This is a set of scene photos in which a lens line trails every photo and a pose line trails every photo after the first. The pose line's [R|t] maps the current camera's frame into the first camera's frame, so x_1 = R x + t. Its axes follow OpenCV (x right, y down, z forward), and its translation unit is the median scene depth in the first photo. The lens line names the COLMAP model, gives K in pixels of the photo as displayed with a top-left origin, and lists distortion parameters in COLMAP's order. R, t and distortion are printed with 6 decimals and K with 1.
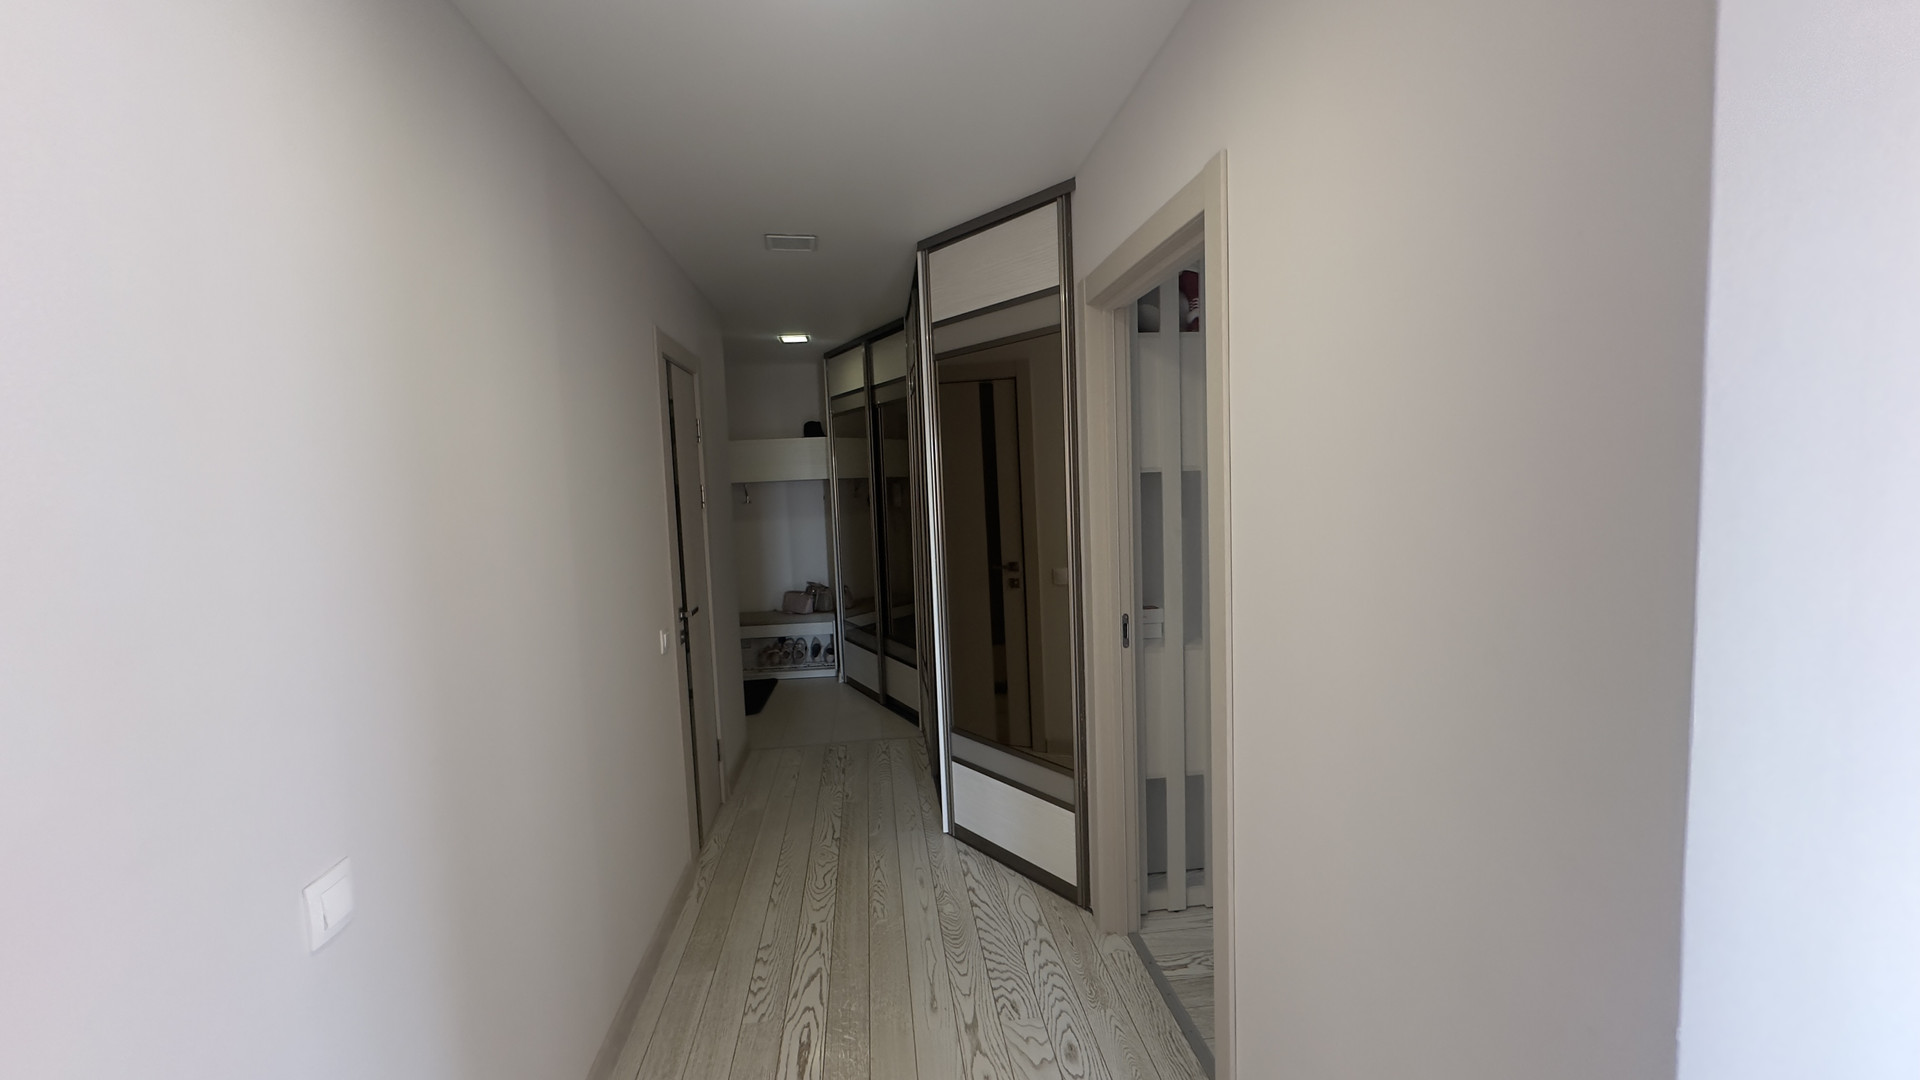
lens RADIAL K [[765.1, 0, 953.3], [0, 765.1, 543.5], [0, 0, 1]] dist [0.000262, 0.000482]
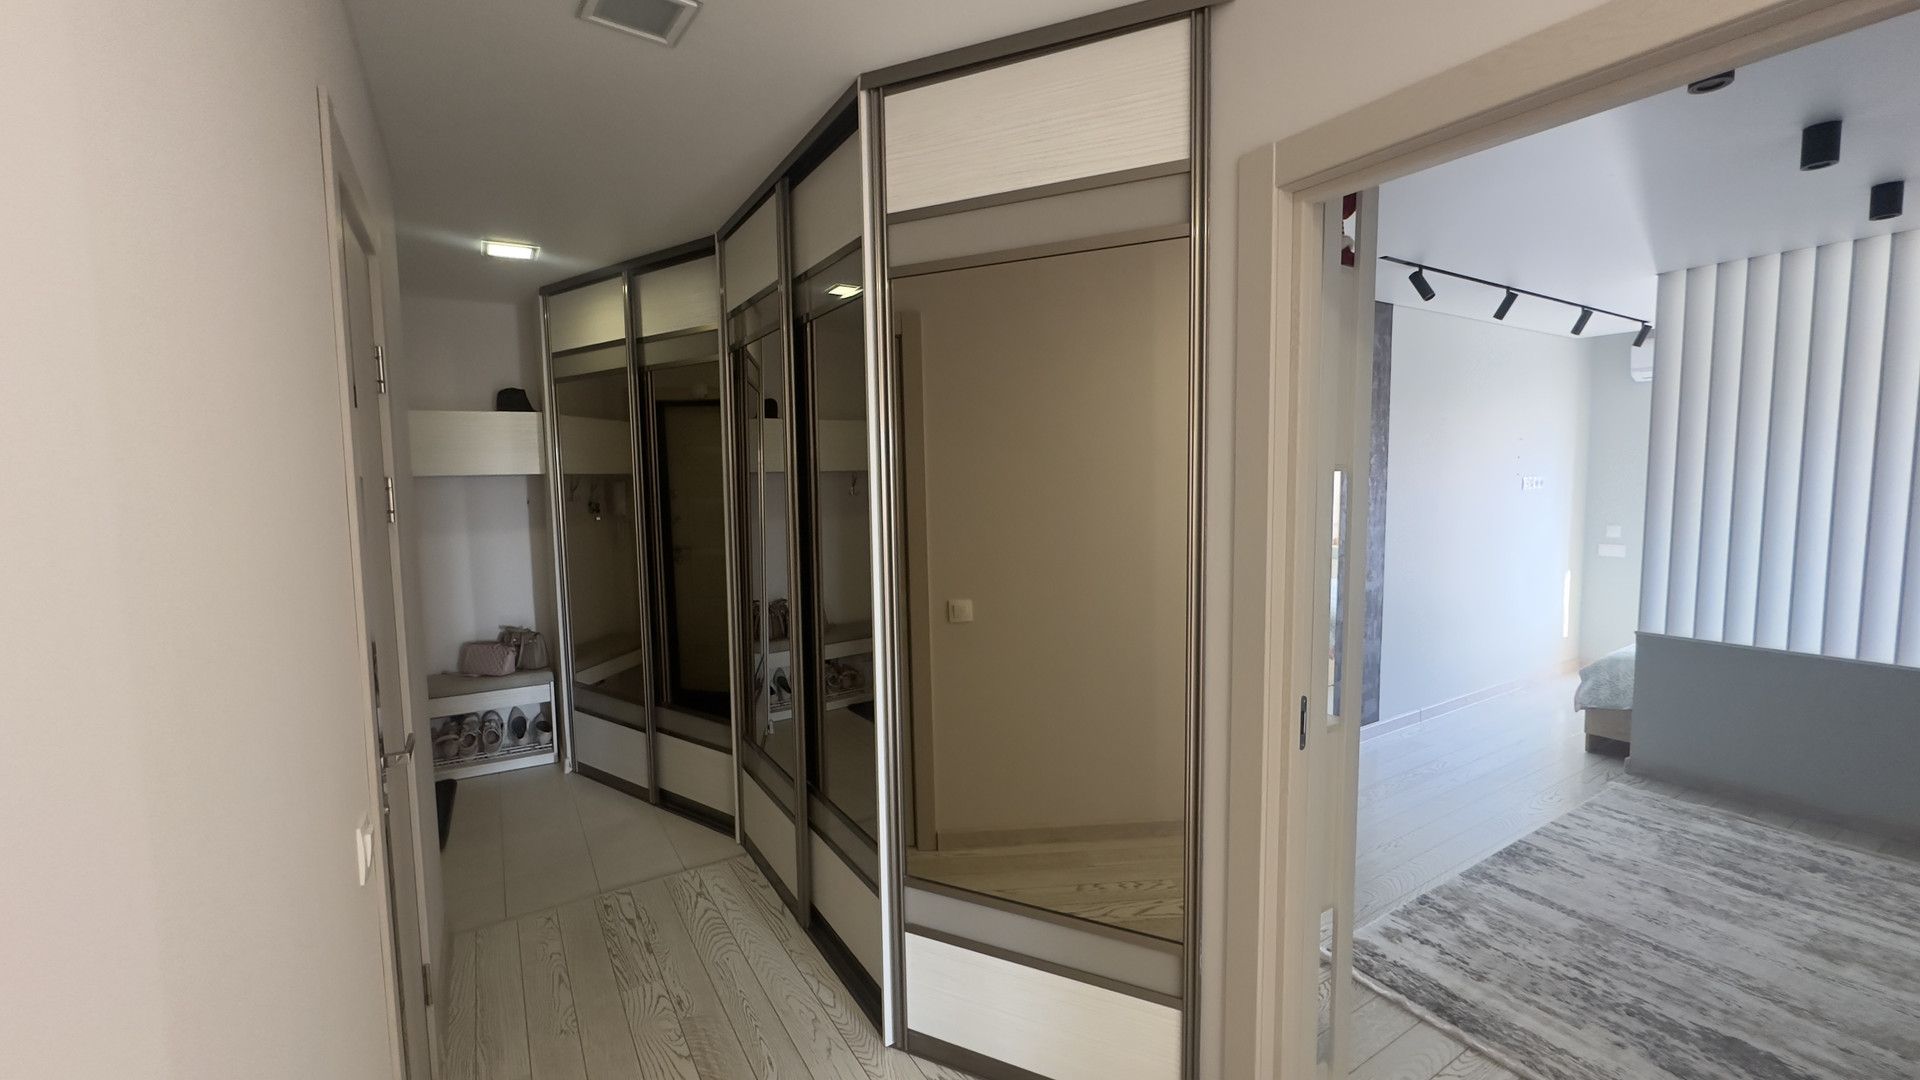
lens RADIAL K [[765.1, 0, 953.3], [0, 765.1, 543.5], [0, 0, 1]] dist [0.000262, 0.000482]
pose [[0.902777, -0.009749, 0.429999, -0.137368], [0.013580, 0.999891, -0.005842, -0.015299], [-0.429895, 0.011114, 0.902811, 0.251101]]
